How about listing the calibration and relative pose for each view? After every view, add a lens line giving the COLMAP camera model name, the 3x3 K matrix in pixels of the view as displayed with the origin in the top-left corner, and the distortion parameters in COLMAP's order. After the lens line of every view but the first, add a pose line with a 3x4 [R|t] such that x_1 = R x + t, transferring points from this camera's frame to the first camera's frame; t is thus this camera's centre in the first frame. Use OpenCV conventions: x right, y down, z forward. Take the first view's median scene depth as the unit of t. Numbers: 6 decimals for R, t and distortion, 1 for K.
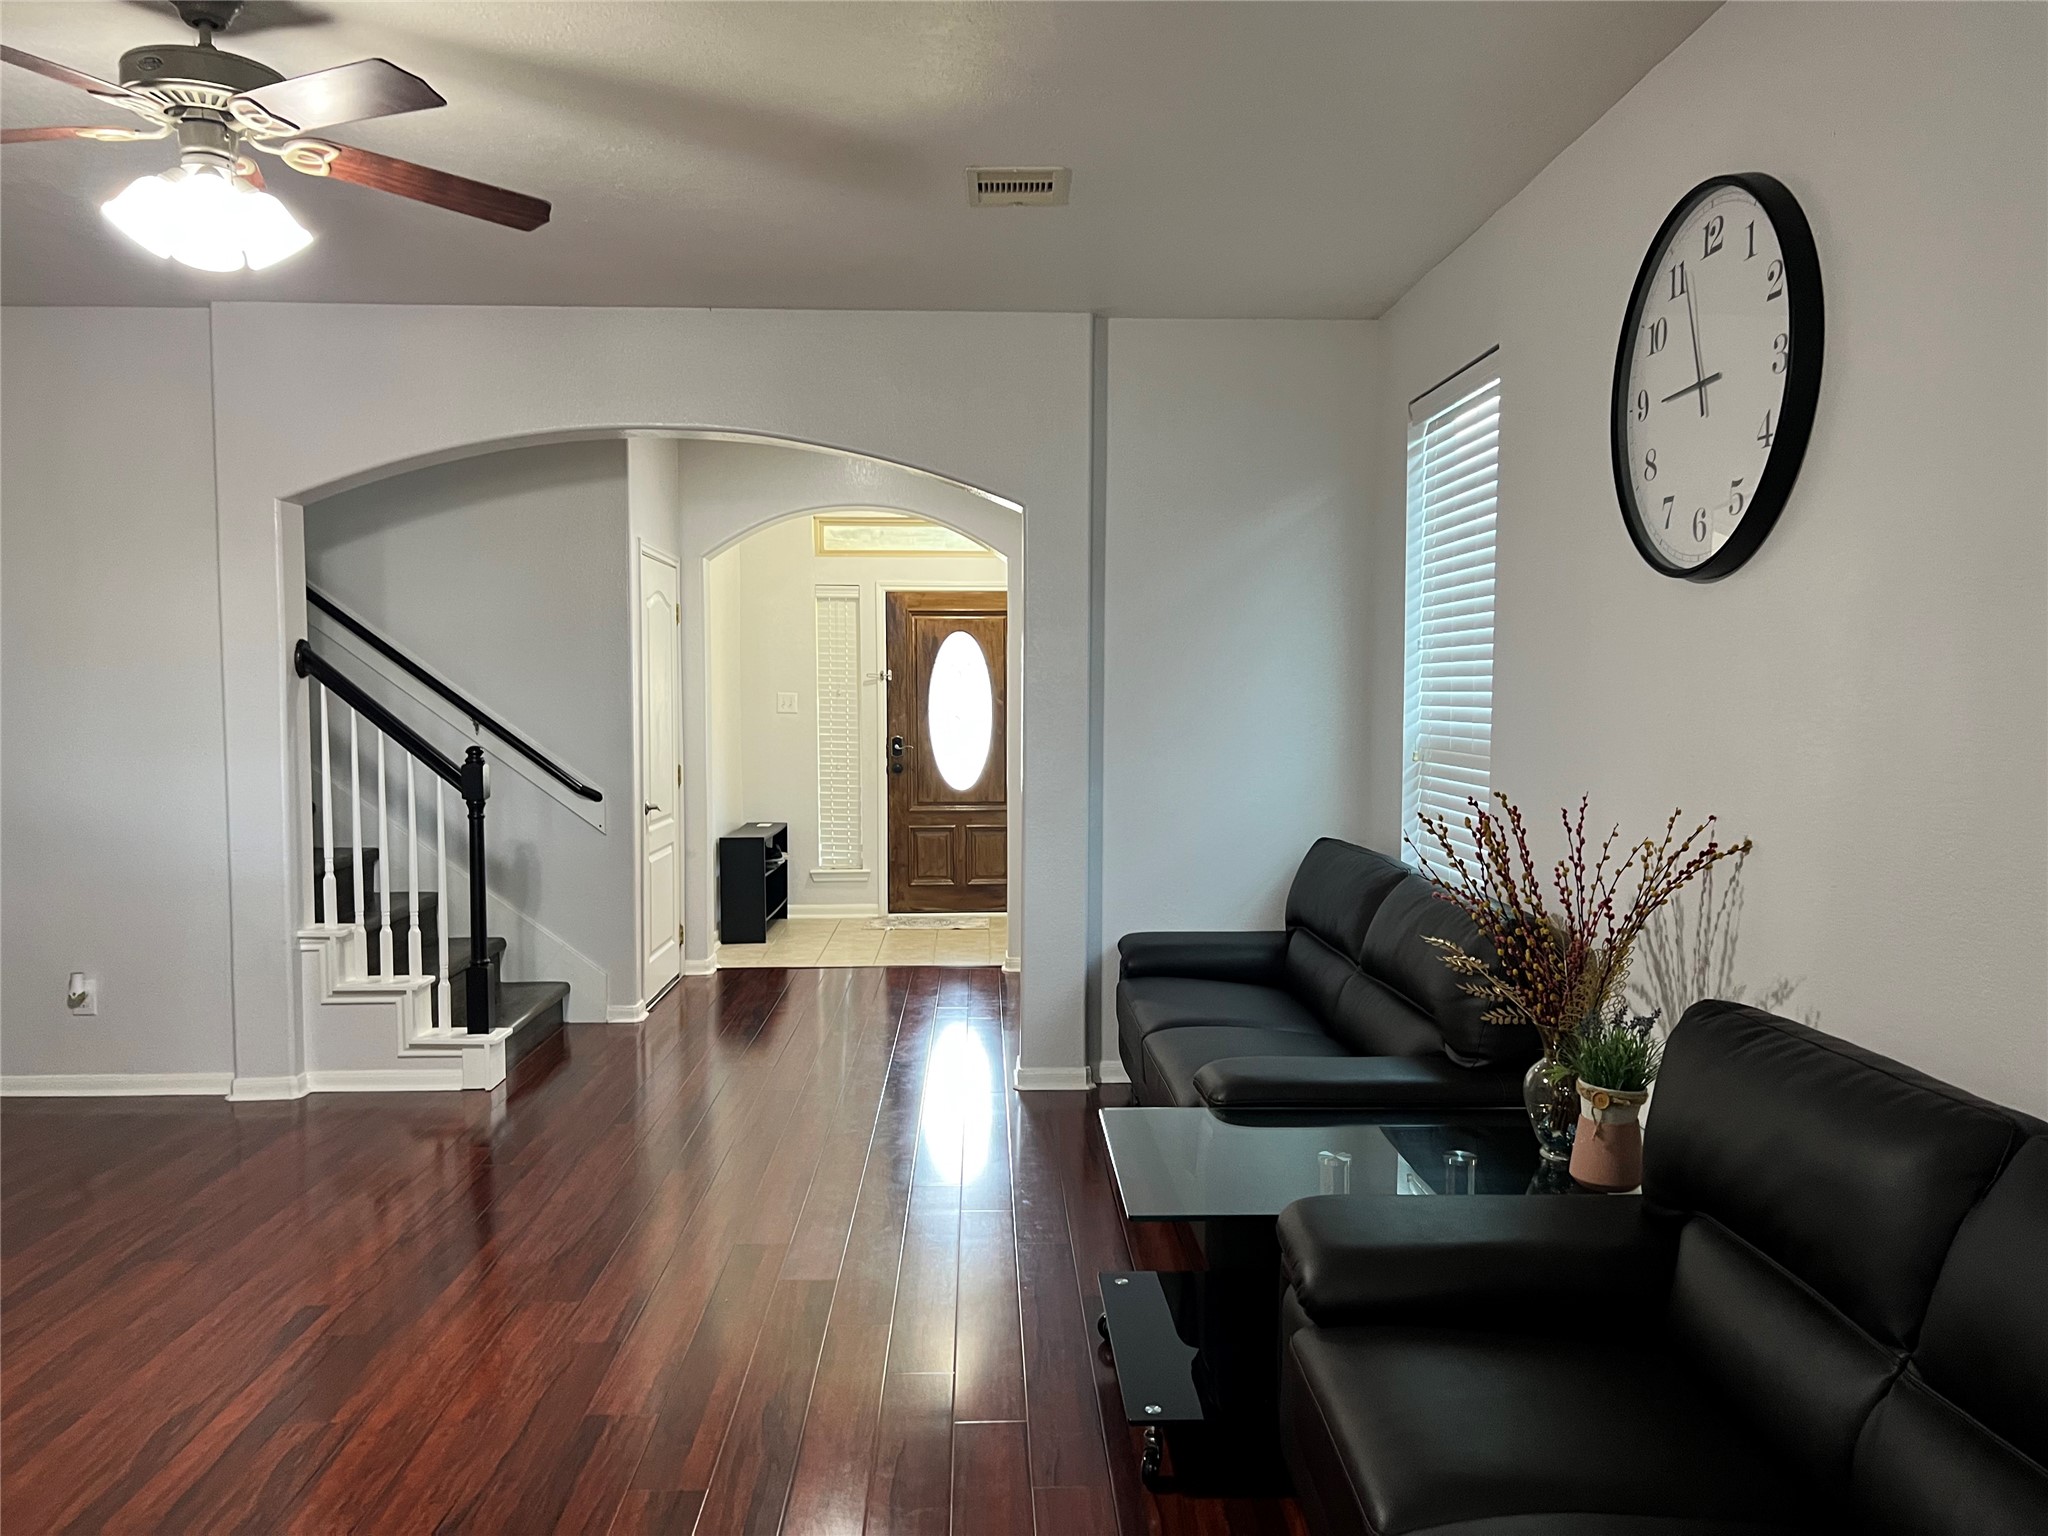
lens RADIAL K [[1533.6, 0, 1016.1], [0, 1533.6, 772.9], [0, 0, 1]] dist [0.136851, -0.217771]
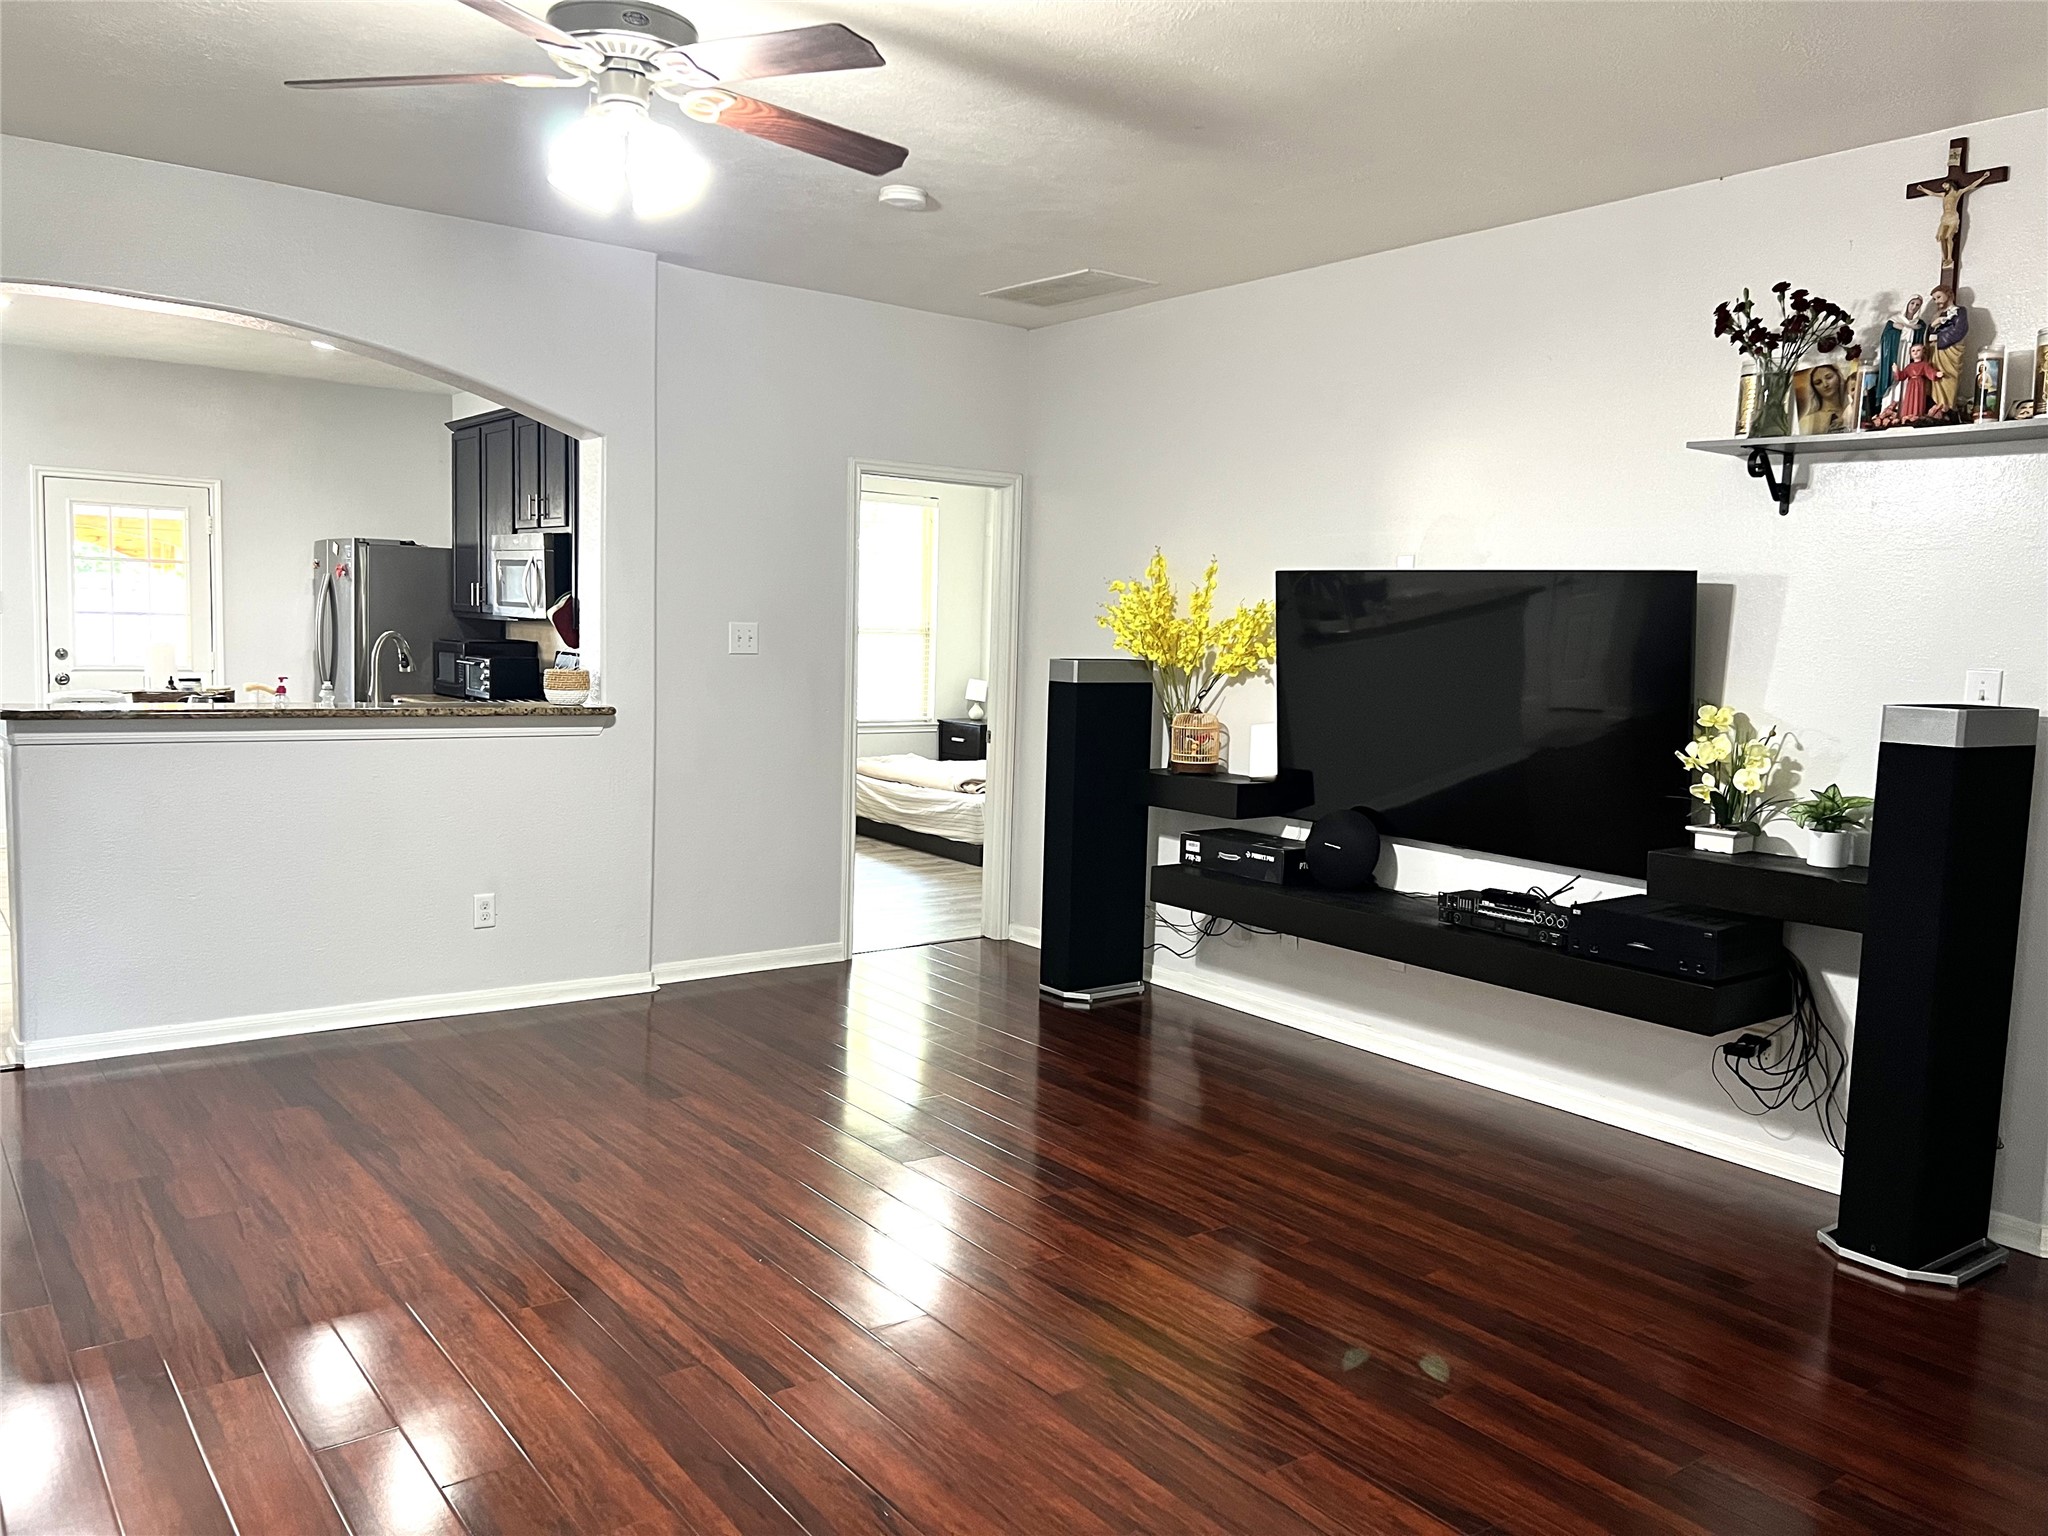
lens RADIAL K [[1556.5, 0, 1024.0], [0, 1556.5, 768.0], [0, 0, 1]] dist [0.003559, -0.003370]
pose [[-0.810325, 0.032100, -0.585101, -0.087035], [-0.065168, 0.987368, 0.144422, -0.101523], [0.582346, 0.155159, -0.797997, 1.672201]]
